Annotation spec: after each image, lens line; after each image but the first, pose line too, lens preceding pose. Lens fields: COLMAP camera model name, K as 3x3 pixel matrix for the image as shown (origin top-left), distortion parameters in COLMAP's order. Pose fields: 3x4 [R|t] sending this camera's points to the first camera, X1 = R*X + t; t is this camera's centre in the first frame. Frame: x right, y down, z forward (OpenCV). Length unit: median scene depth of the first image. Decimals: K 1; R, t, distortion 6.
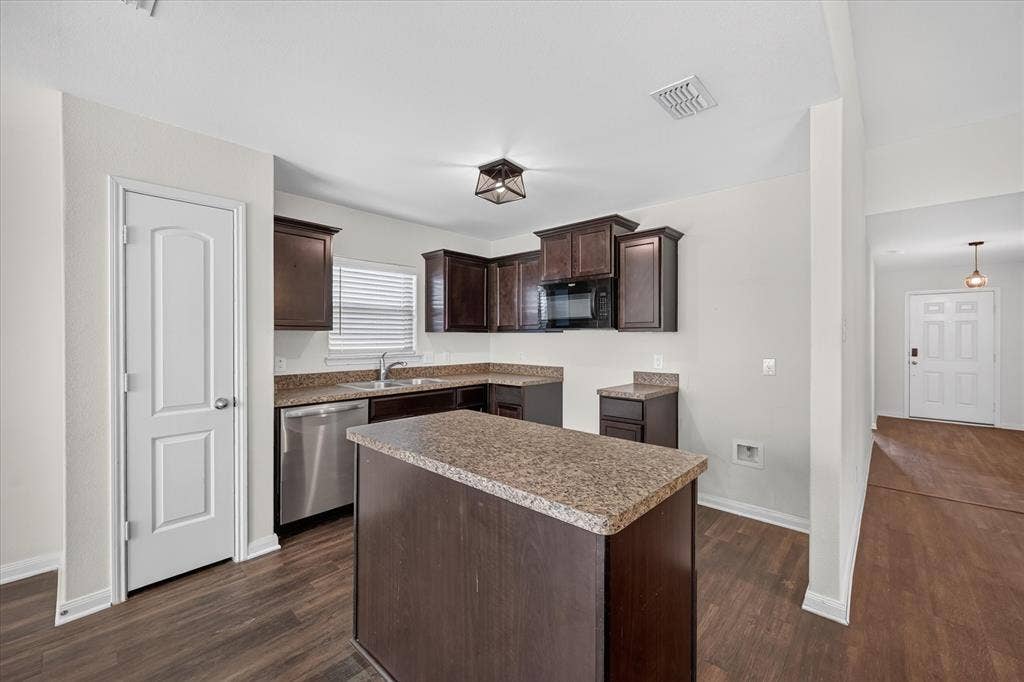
lens RADIAL K [[409.0, 0, 512.1], [0, 409.0, 337.7], [0, 0, 1]] dist [-0.000597, 0.000111]
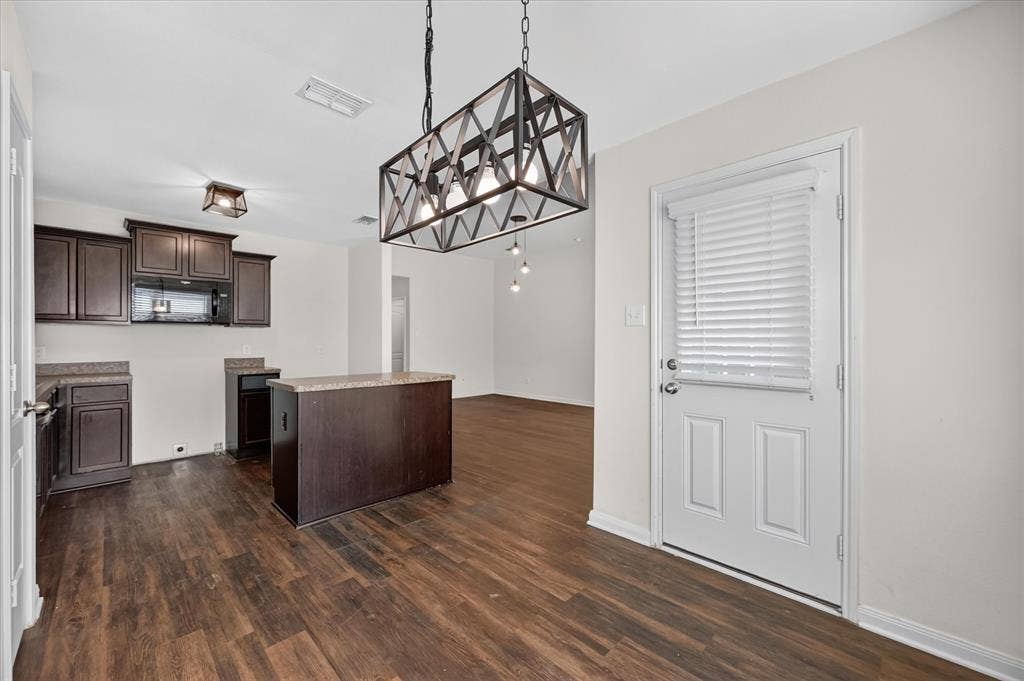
lens RADIAL K [[409.0, 0, 512.1], [0, 409.0, 337.2], [0, 0, 1]] dist [-0.000597, 0.000111]
pose [[0.042963, 0.005426, 0.999062, -1.101199], [0.002943, 0.999980, -0.005557, 0.032783], [-0.999072, 0.003179, 0.042946, 0.089583]]
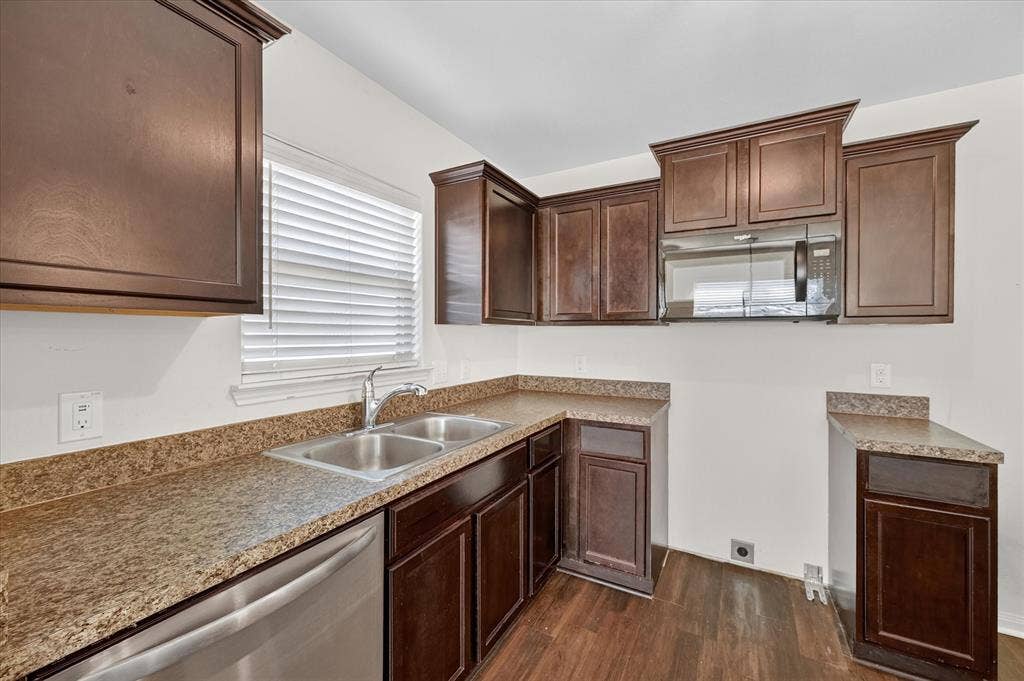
lens RADIAL K [[409.0, 0, 512.1], [0, 409.0, 337.2], [0, 0, 1]] dist [-0.000597, 0.000111]
pose [[0.973603, -0.001791, 0.228241, -0.331405], [0.000446, 0.999982, 0.005945, 0.000399], [-0.228247, -0.005687, 0.973587, 0.650481]]
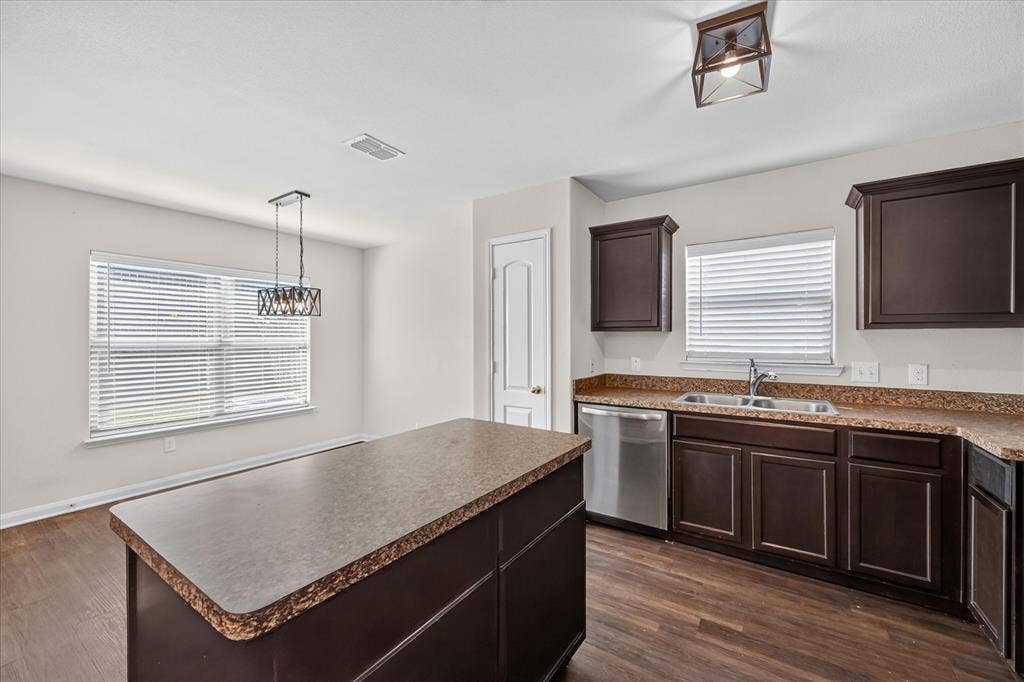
lens RADIAL K [[410.1, 0, 508.7], [0, 410.1, 339.8], [0, 0, 1]] dist [0.000600, 0.000227]
pose [[0.145794, 0.001988, -0.989313, 0.438786], [-0.000584, 0.999998, 0.001924, 0.000919], [0.989315, 0.000297, 0.145795, 0.567135]]
